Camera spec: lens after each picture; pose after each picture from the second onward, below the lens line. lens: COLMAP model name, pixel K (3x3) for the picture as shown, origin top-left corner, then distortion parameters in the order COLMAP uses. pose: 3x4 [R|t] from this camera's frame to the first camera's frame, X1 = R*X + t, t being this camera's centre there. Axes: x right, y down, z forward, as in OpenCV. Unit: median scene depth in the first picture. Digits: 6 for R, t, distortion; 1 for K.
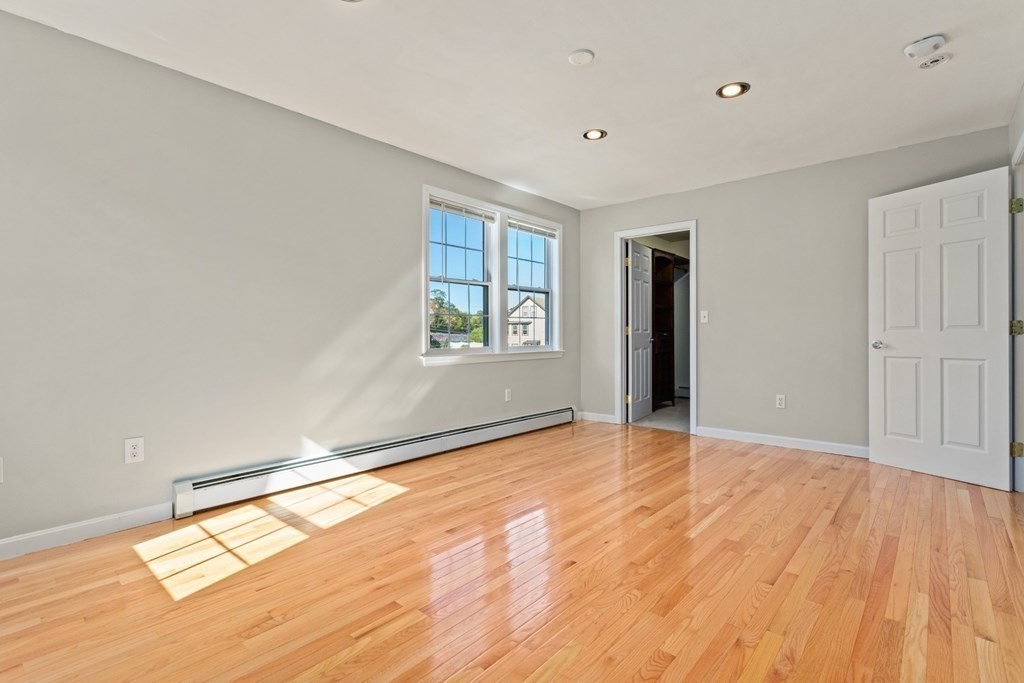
lens RADIAL K [[491.9, 0, 514.8], [0, 491.9, 316.4], [0, 0, 1]] dist [-0.000900, 0.000134]
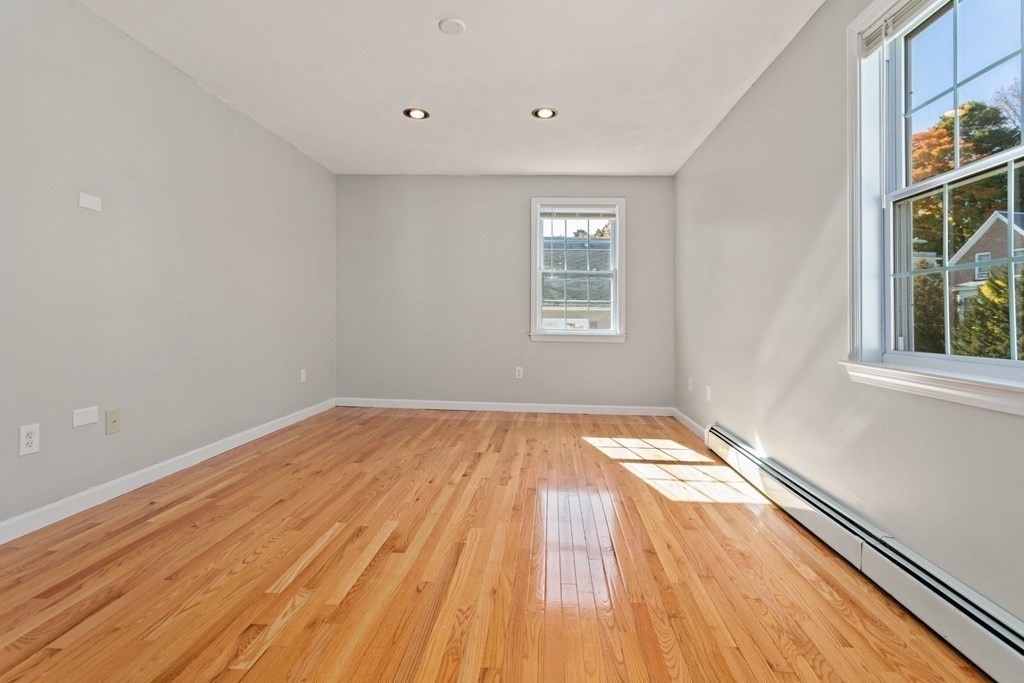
lens RADIAL K [[491.9, 0, 514.8], [0, 491.9, 316.4], [0, 0, 1]] dist [-0.000900, 0.000134]
pose [[-0.799203, -0.012237, -0.600937, 0.555942], [0.005756, 0.999591, -0.028010, 0.065704], [0.601034, -0.025845, -0.798805, 1.656742]]
